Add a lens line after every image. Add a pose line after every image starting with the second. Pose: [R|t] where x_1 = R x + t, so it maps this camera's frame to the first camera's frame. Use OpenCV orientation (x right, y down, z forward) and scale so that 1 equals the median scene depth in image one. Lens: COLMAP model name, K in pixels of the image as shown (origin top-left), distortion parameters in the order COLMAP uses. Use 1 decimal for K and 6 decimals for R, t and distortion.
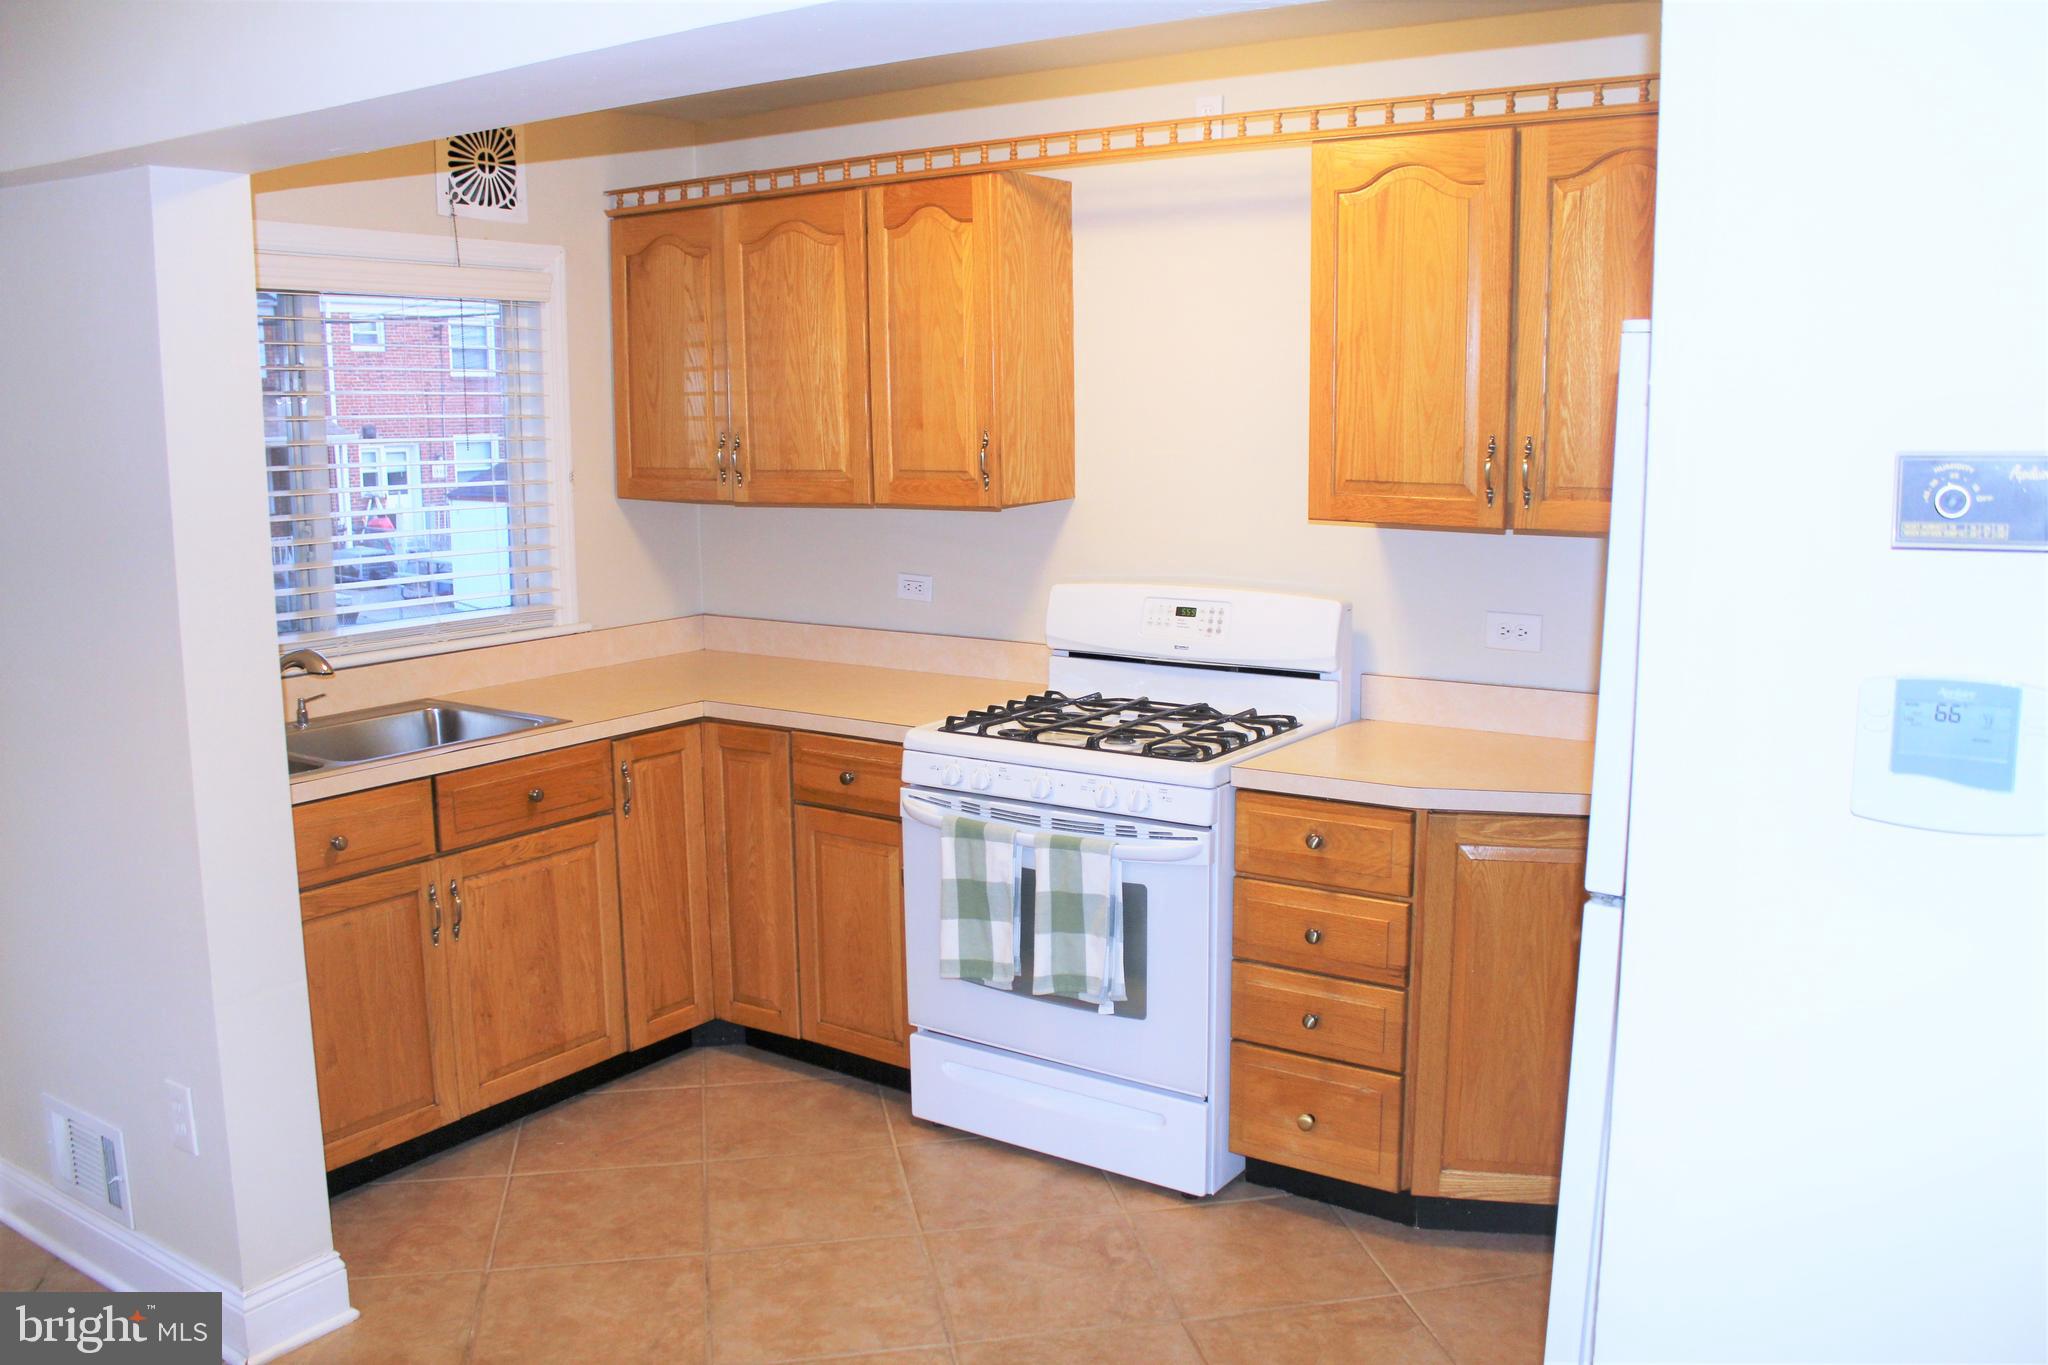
lens RADIAL K [[1679.6, 0, 1024.0], [0, 1679.6, 682.5], [0, 0, 1]] dist [-0.186053, 0.206733]
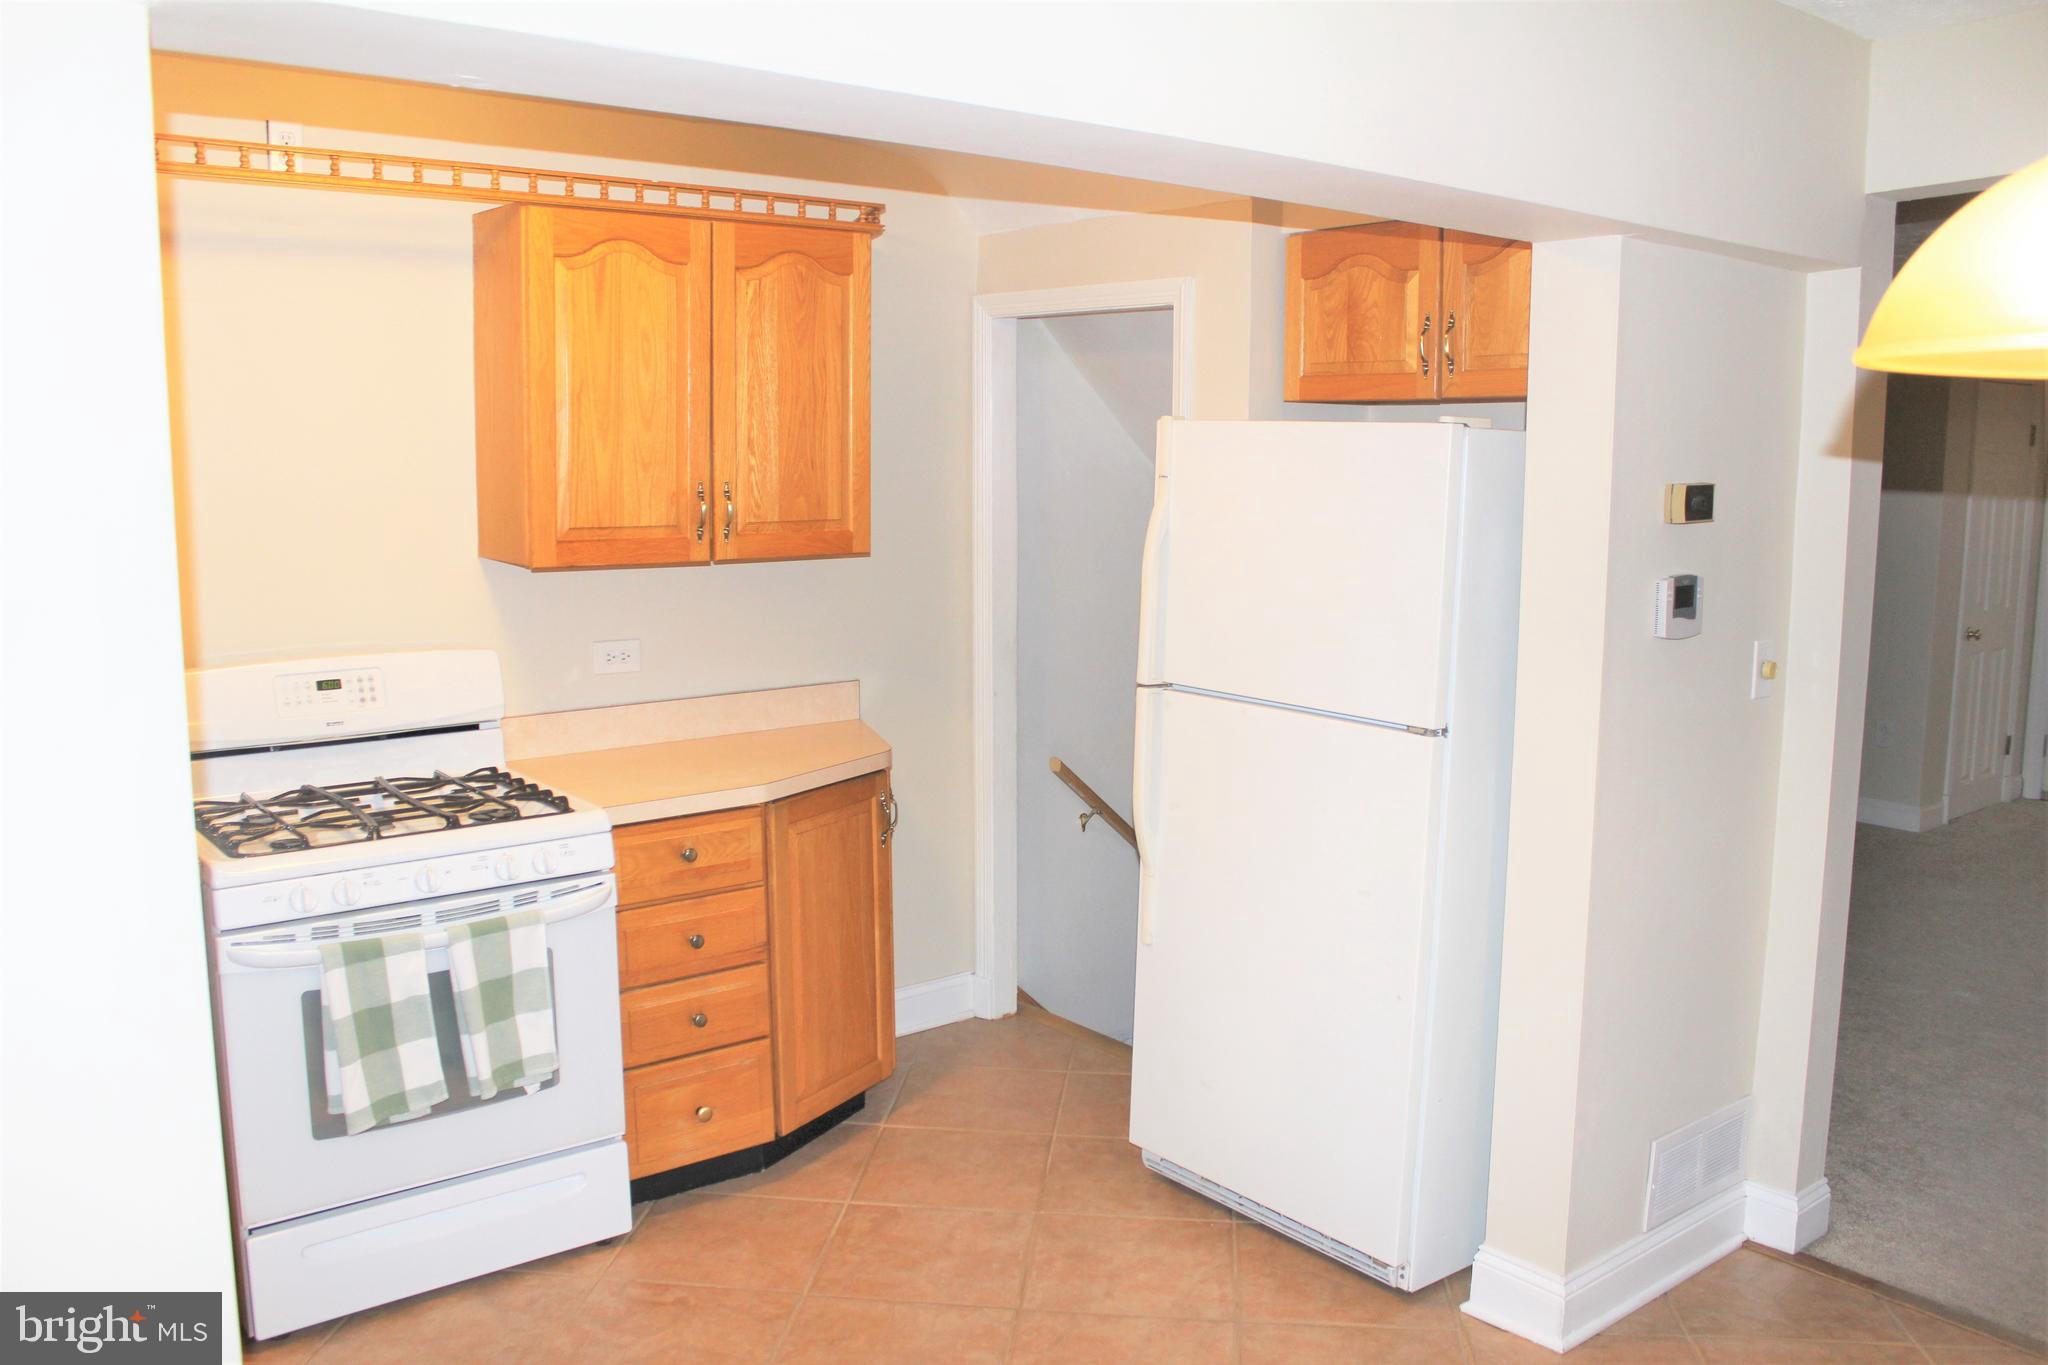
lens RADIAL K [[1679.6, 0, 1024.0], [0, 1679.6, 682.5], [0, 0, 1]] dist [-0.186053, 0.206733]
pose [[0.292292, -0.123563, 0.948313, -0.723151], [0.149523, 0.985327, 0.082299, -0.067773], [-0.944568, 0.117739, 0.306478, 0.412448]]
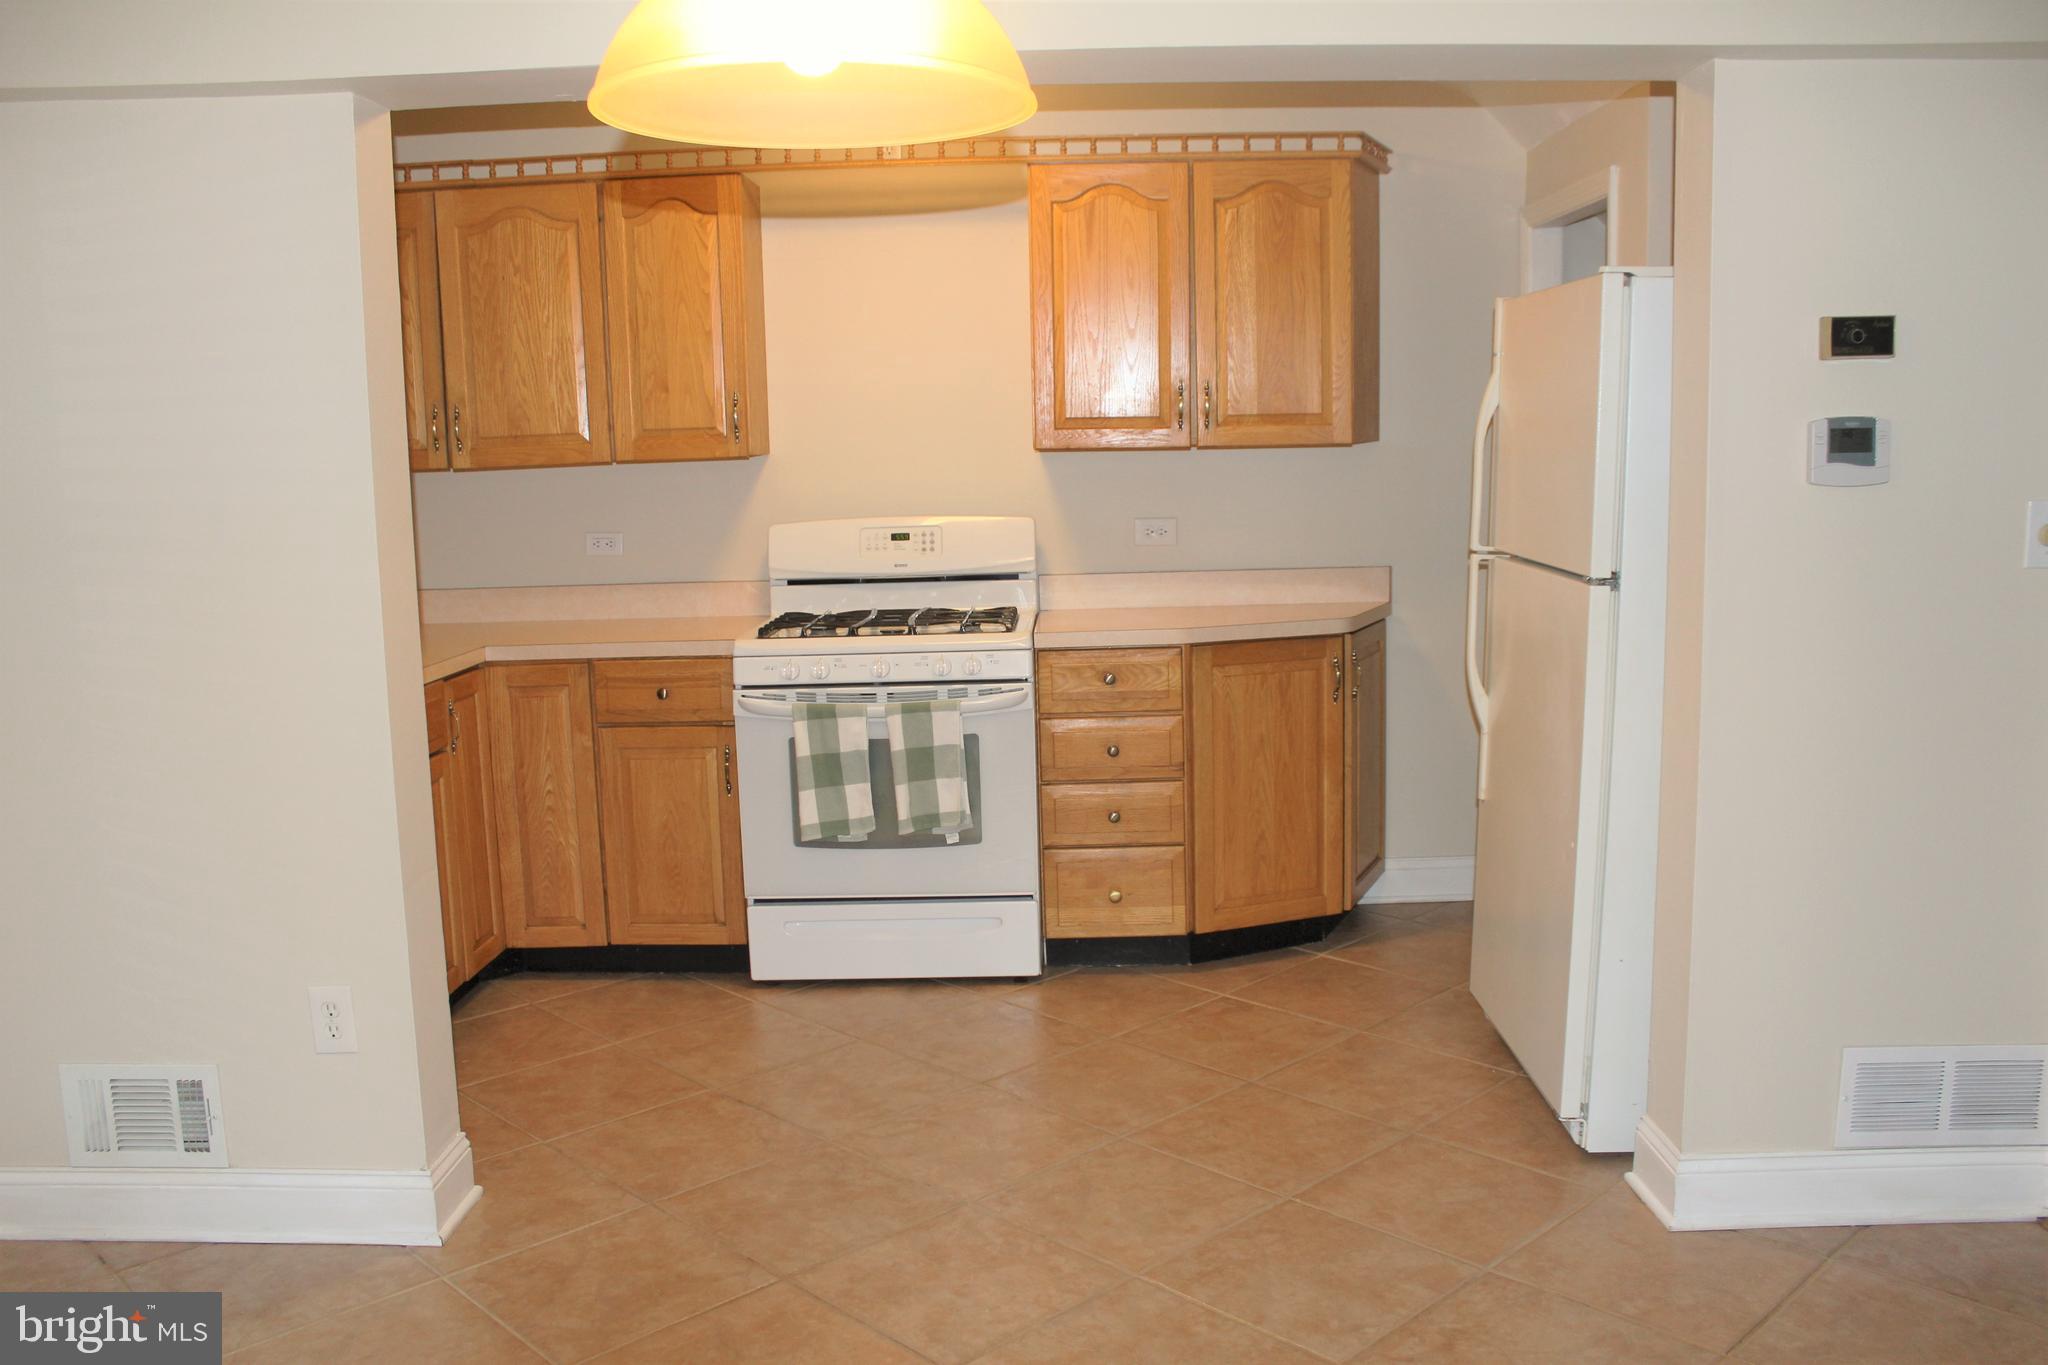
lens RADIAL K [[1679.6, 0, 1024.0], [0, 1679.6, 682.5], [0, 0, 1]] dist [-0.186053, 0.206733]
pose [[0.838345, -0.088423, 0.537921, -0.564156], [0.105325, 0.994438, -0.000683, 0.084627], [-0.534869, 0.057229, 0.842995, -0.093233]]
